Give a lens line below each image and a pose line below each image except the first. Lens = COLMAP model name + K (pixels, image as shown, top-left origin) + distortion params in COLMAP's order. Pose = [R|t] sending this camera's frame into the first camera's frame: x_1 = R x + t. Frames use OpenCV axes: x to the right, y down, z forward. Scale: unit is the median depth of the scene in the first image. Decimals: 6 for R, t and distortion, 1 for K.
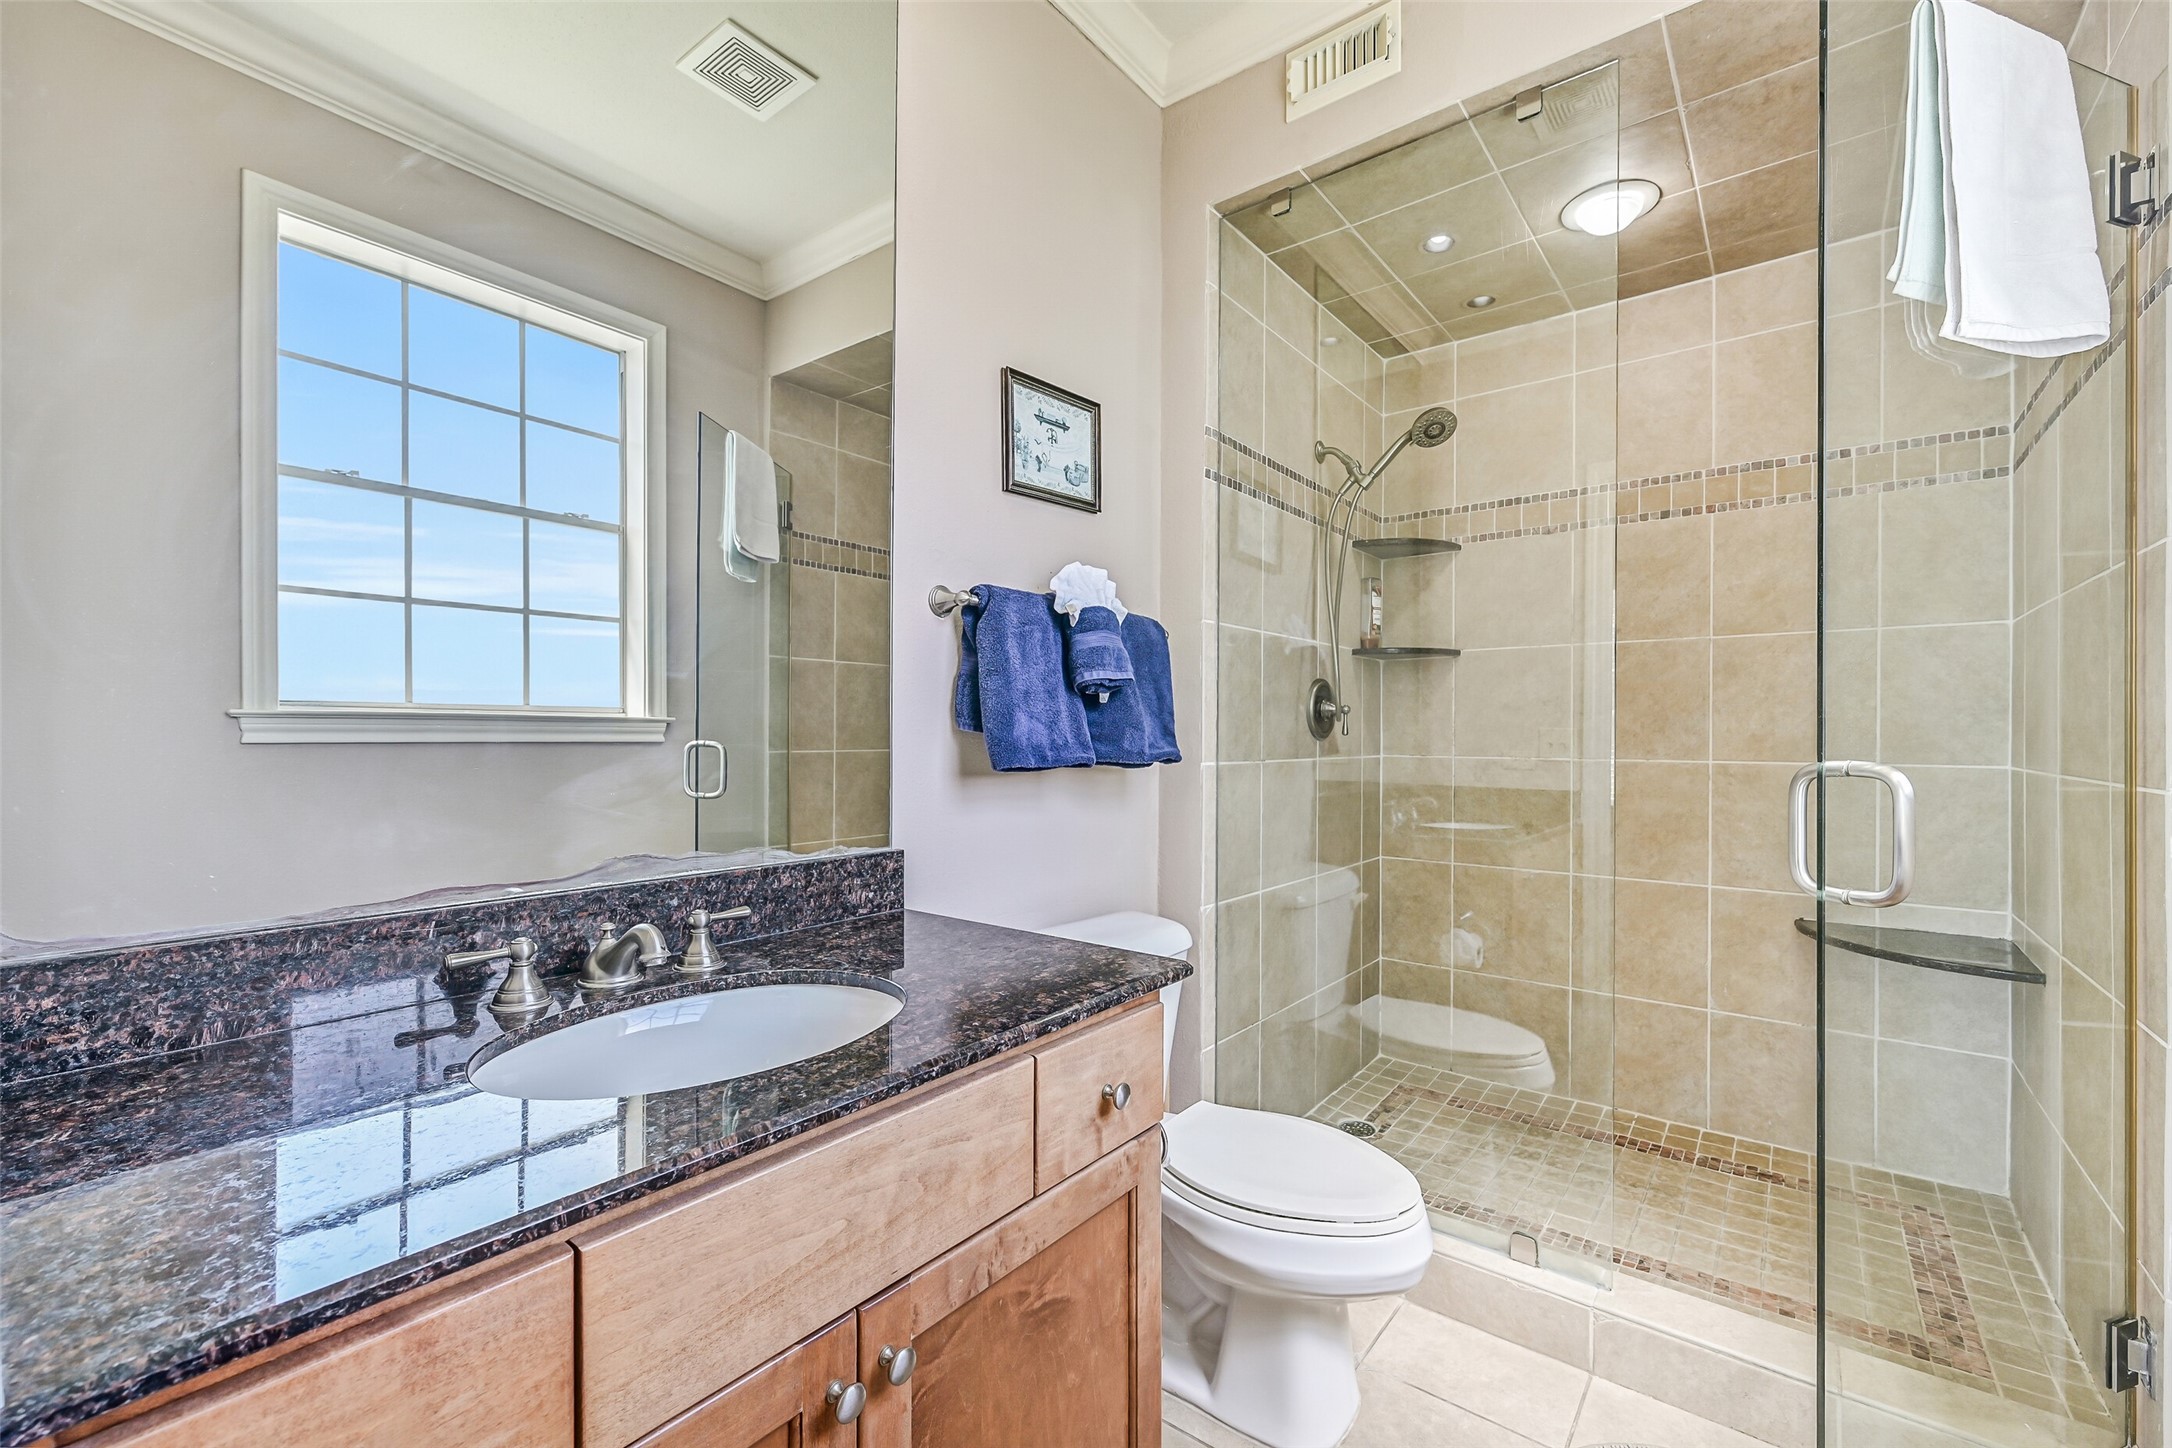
lens RADIAL K [[914.6, 0, 1091.2], [0, 914.6, 728.0], [0, 0, 1]] dist [-0.000788, 0.000414]
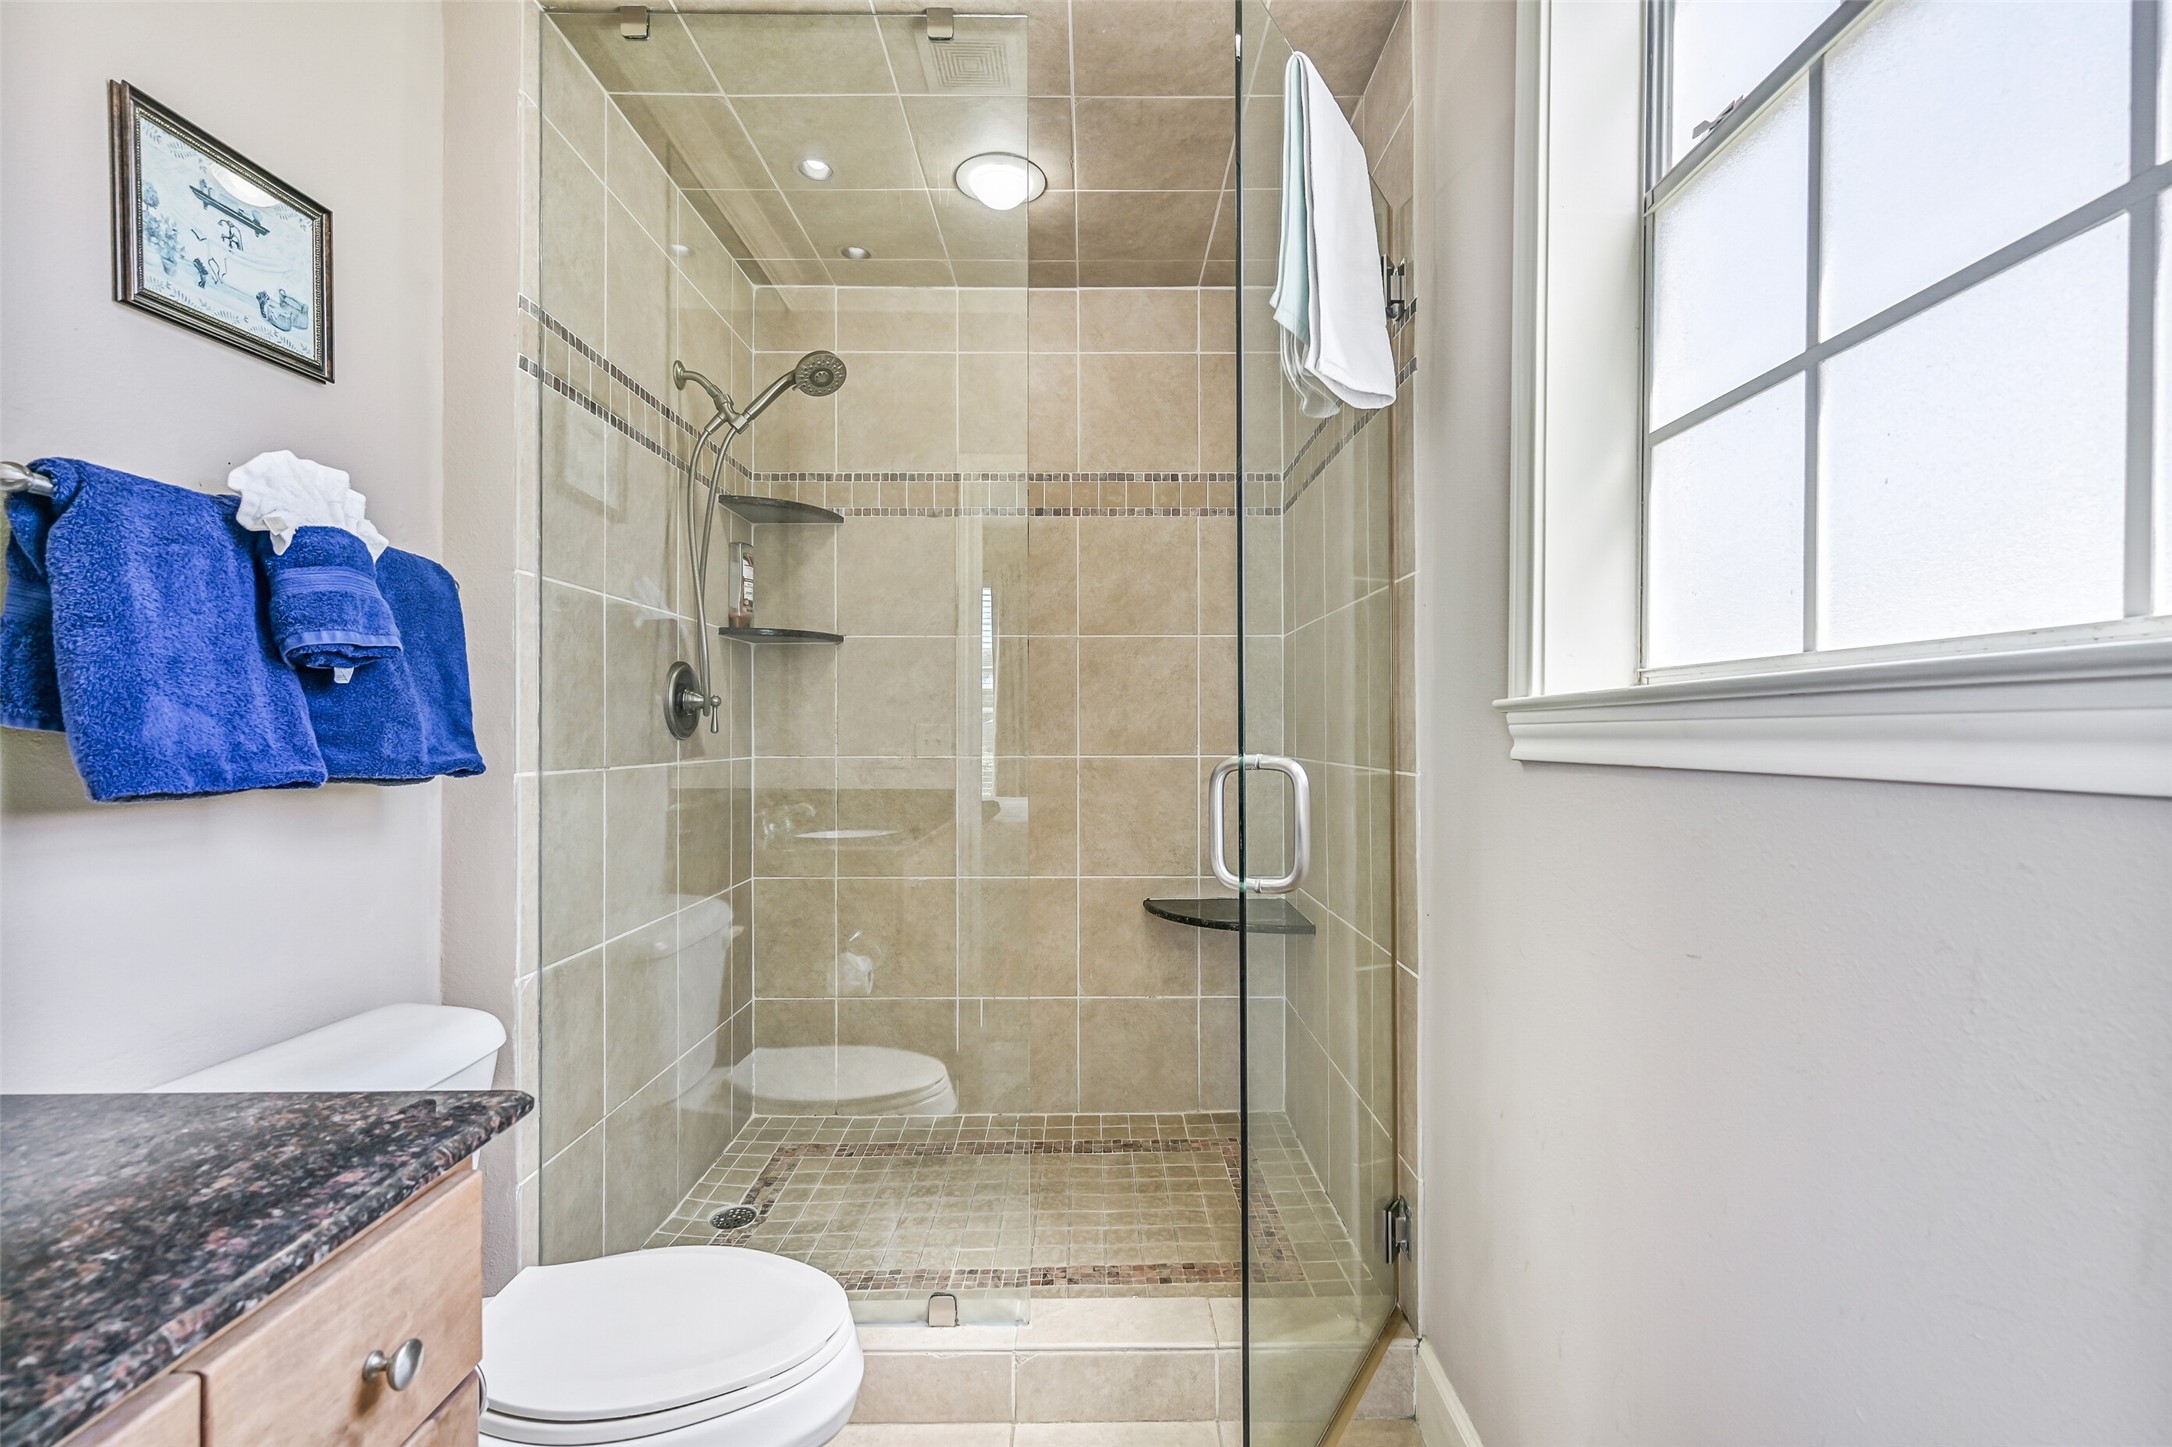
lens RADIAL K [[970.2, 0, 1081.2], [0, 970.2, 728.5], [0, 0, 1]] dist [-0.001138, 0.000878]
pose [[0.776214, -0.002938, 0.630463, -0.011773], [0.000849, 0.999993, 0.003614, 0.001432], [-0.630470, -0.002270, 0.776211, 0.155914]]
